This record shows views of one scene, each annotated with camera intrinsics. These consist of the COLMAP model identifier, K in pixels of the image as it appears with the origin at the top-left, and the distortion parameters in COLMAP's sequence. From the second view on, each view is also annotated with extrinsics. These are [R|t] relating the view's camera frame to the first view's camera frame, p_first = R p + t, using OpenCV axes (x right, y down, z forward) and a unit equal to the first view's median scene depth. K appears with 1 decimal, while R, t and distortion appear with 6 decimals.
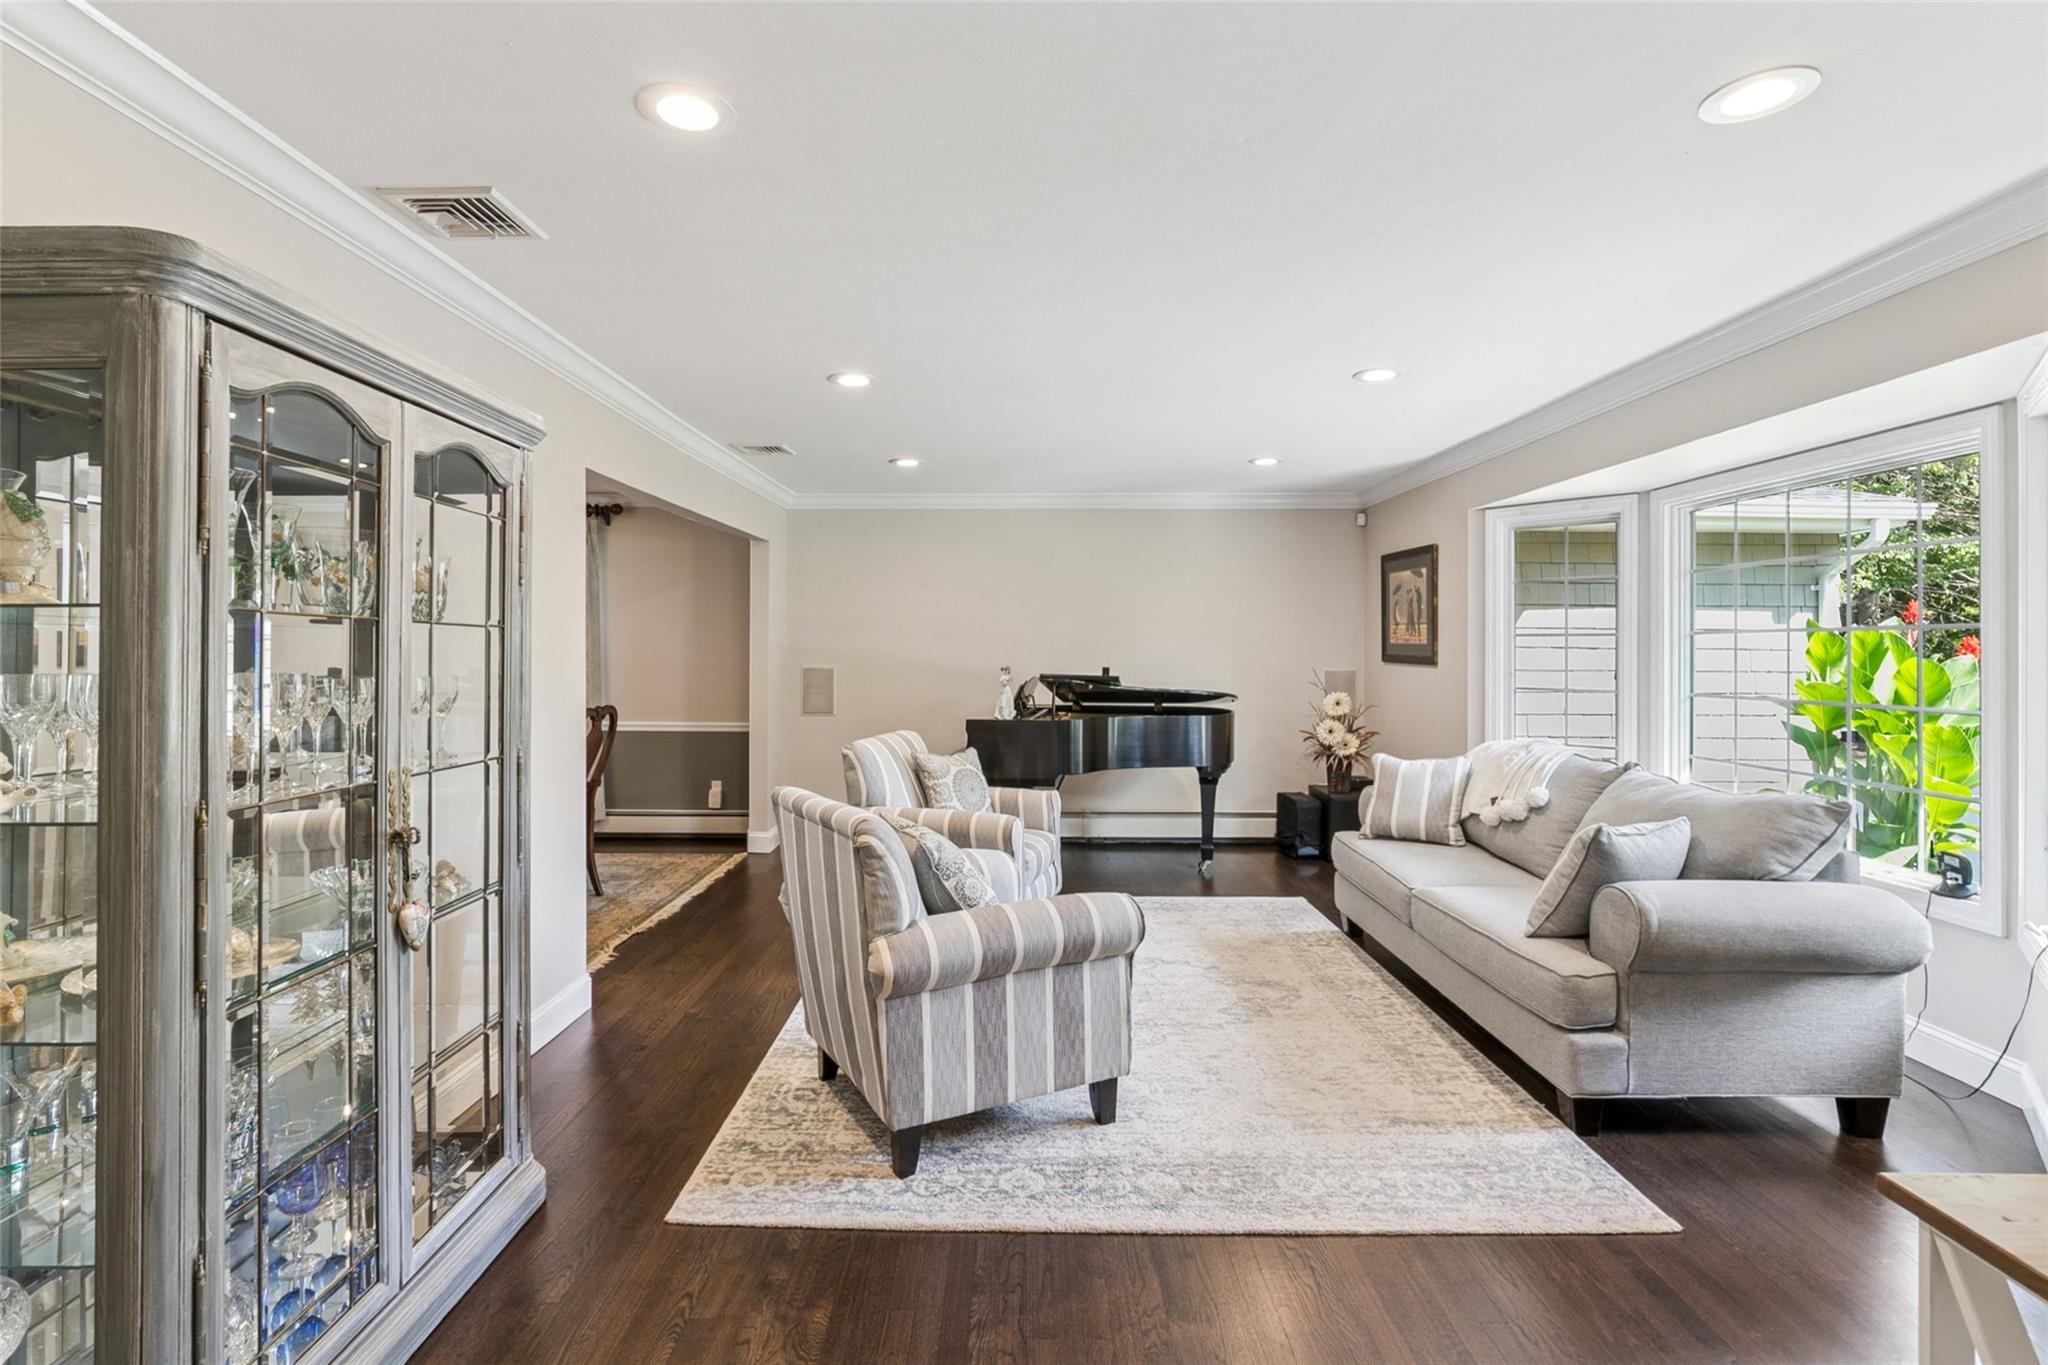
lens RADIAL K [[963.2, 0, 1003.0], [0, 963.2, 640.7], [0, 0, 1]] dist [-0.009398, 0.001841]
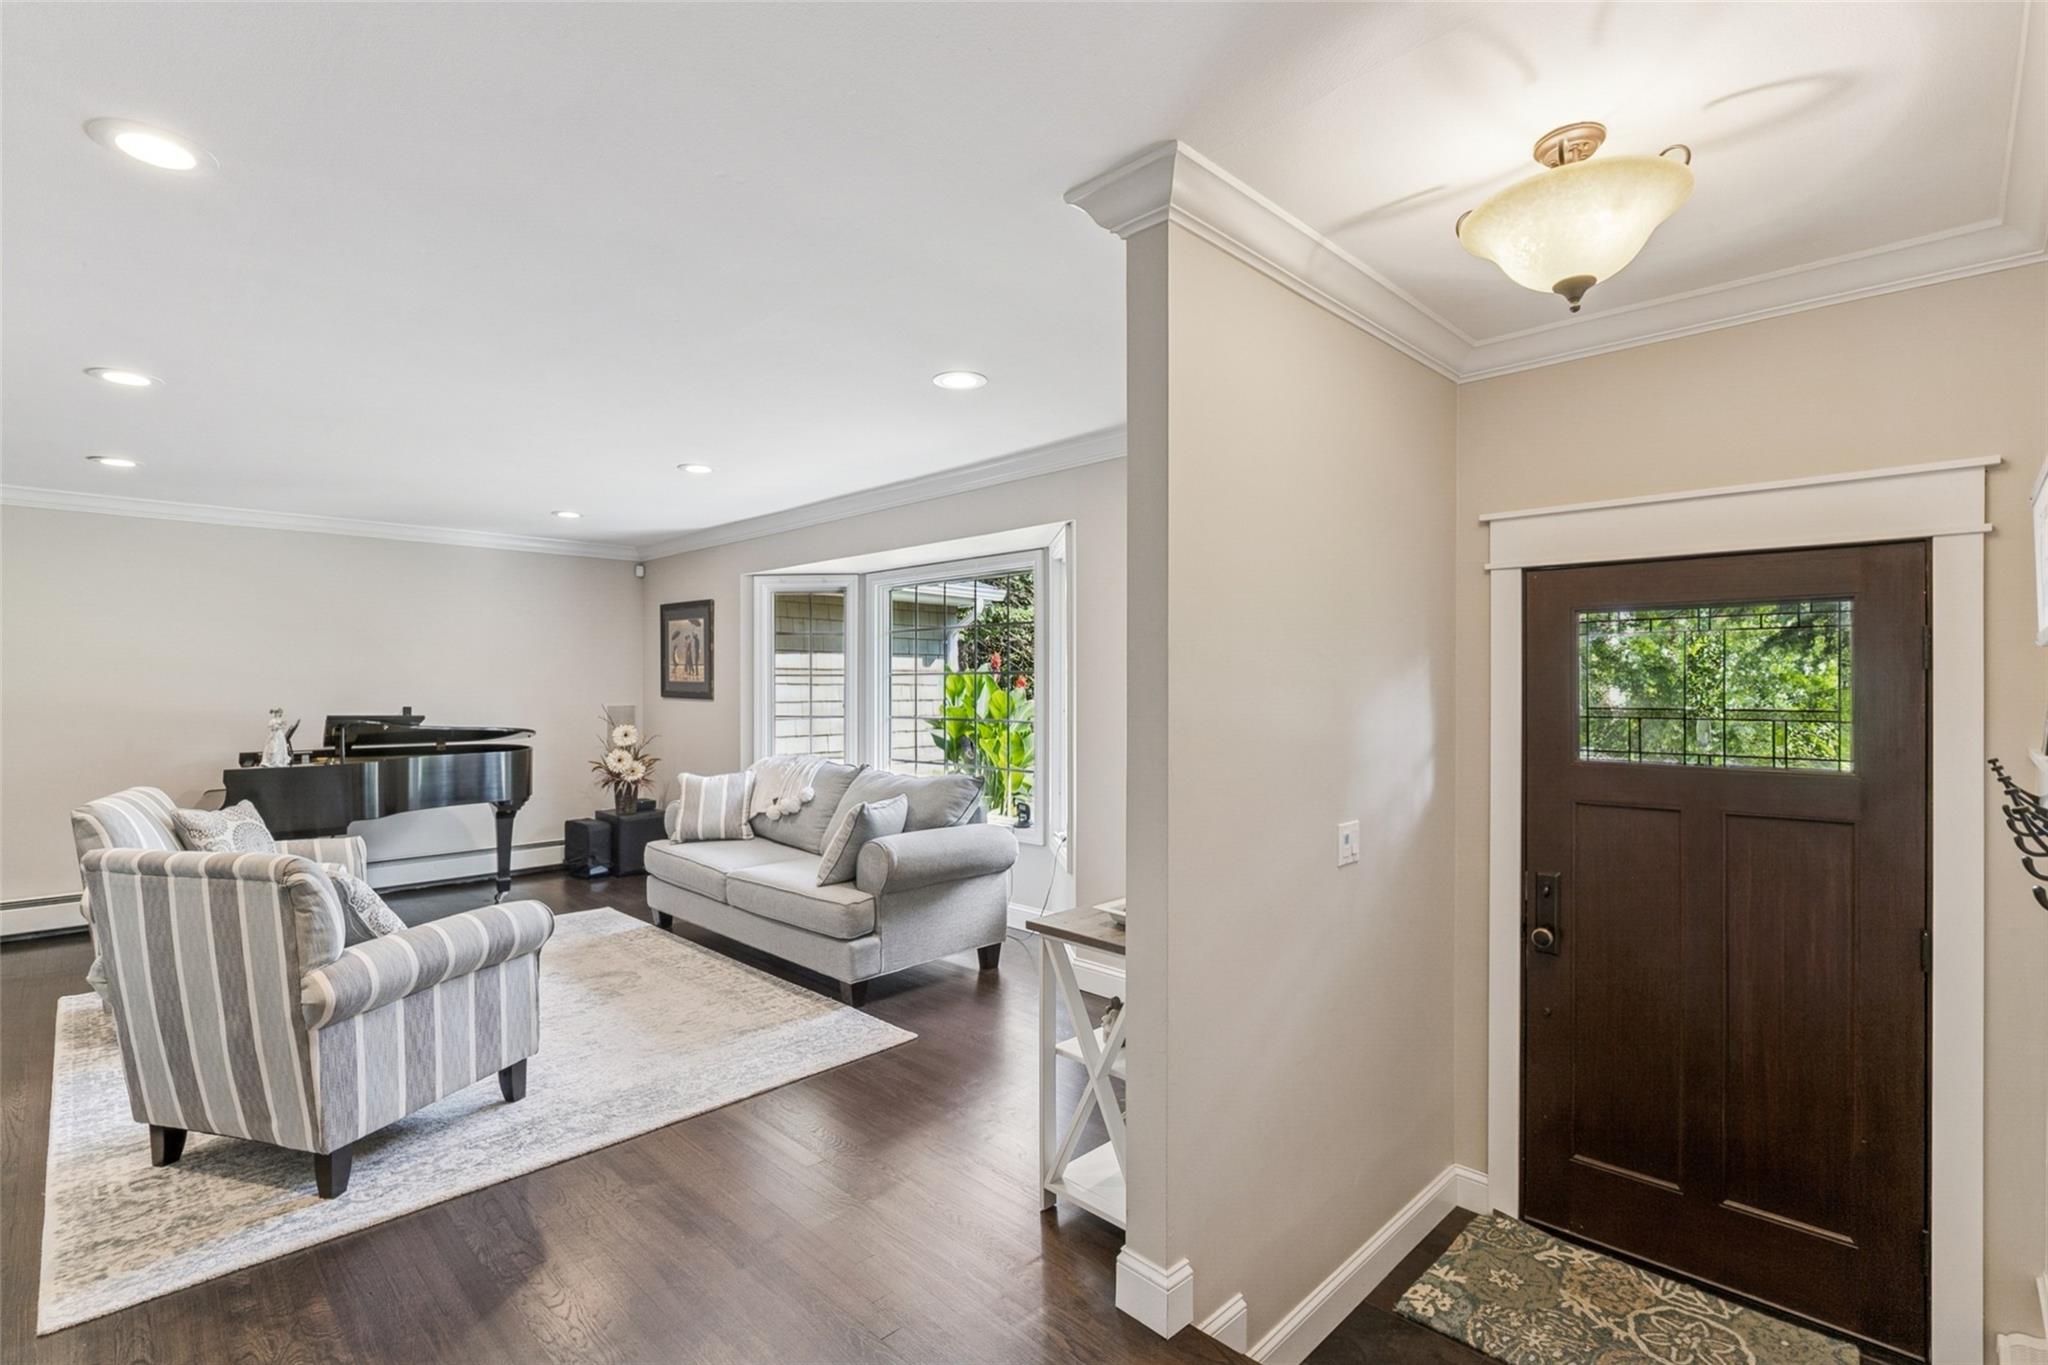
lens RADIAL K [[963.2, 0, 1028.1], [0, 963.2, 676.3], [0, 0, 1]] dist [-0.009398, 0.001841]
pose [[0.687175, 0.000974, 0.726491, -0.288878], [-0.001964, 0.999998, 0.000517, -0.009132], [-0.726489, -0.001782, 0.687176, -0.223221]]
